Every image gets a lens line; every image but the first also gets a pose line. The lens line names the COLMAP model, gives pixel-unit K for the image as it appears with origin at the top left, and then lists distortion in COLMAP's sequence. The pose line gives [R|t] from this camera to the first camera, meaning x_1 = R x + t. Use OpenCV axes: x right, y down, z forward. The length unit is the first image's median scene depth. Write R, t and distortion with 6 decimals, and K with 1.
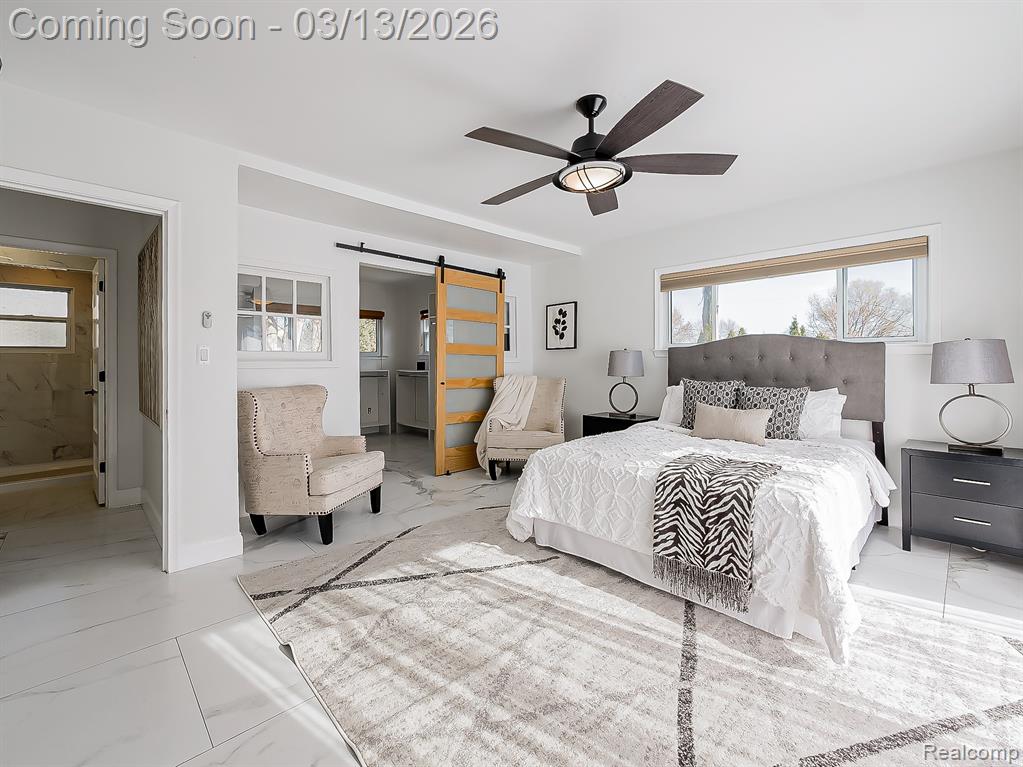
lens RADIAL K [[445.1, 0, 511.8], [0, 445.1, 358.3], [0, 0, 1]] dist [-0.002358, -0.000047]
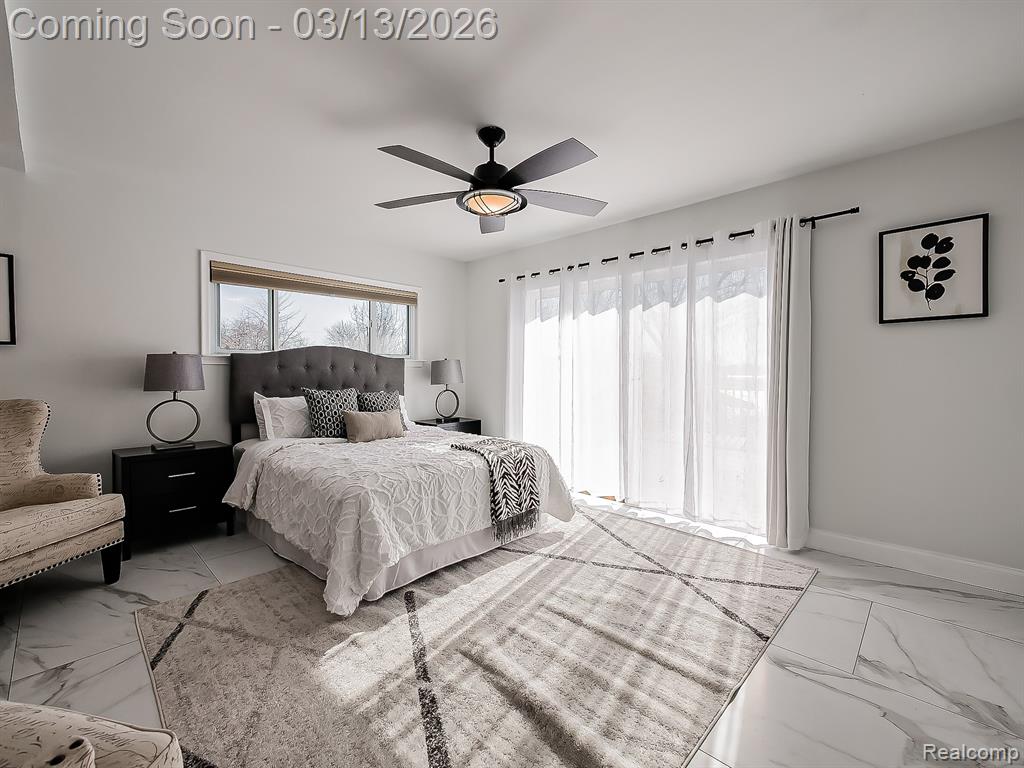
lens RADIAL K [[433.4, 0, 508.5], [0, 433.4, 377.3], [0, 0, 1]] dist [-0.001250, -0.000050]
pose [[-0.026304, -0.009235, 0.999611, -0.847517], [-0.010470, 0.999905, 0.008963, 0.013881], [-0.999599, -0.010231, -0.026398, 0.930590]]
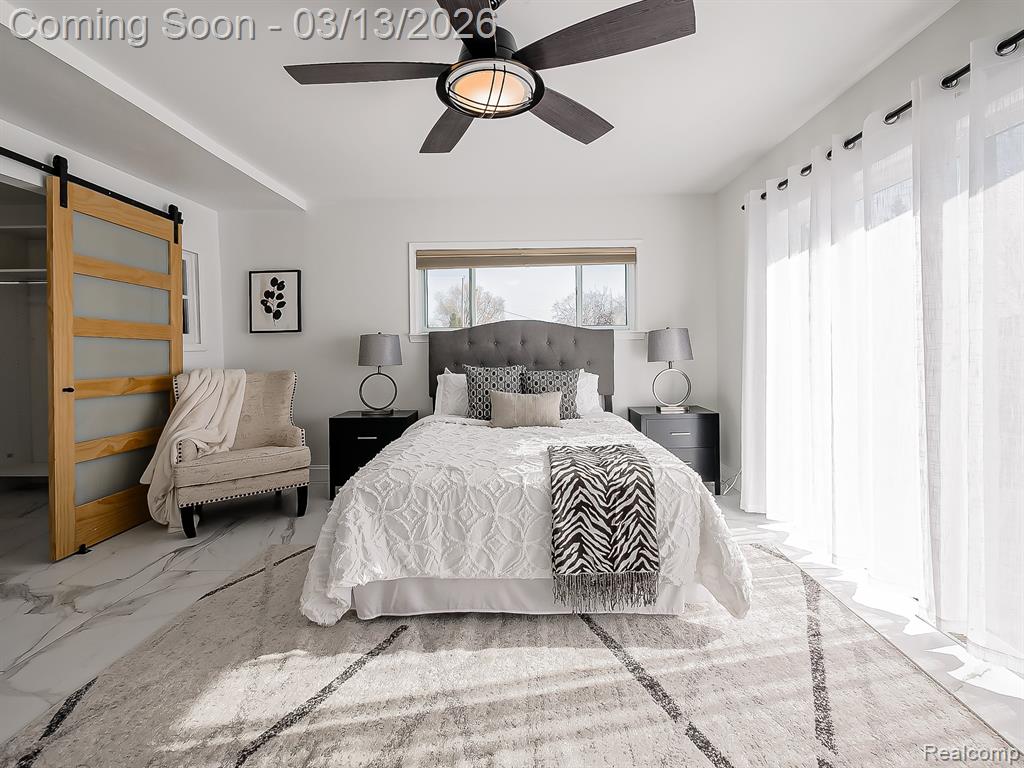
lens RADIAL K [[445.9, 0, 517.8], [0, 445.9, 350.5], [0, 0, 1]] dist [-0.003695, -0.000098]
pose [[0.708012, -0.010973, 0.706115, -0.289899], [0.005686, 0.999935, 0.009837, 0.010645], [-0.706178, -0.002950, 0.708029, 0.429090]]
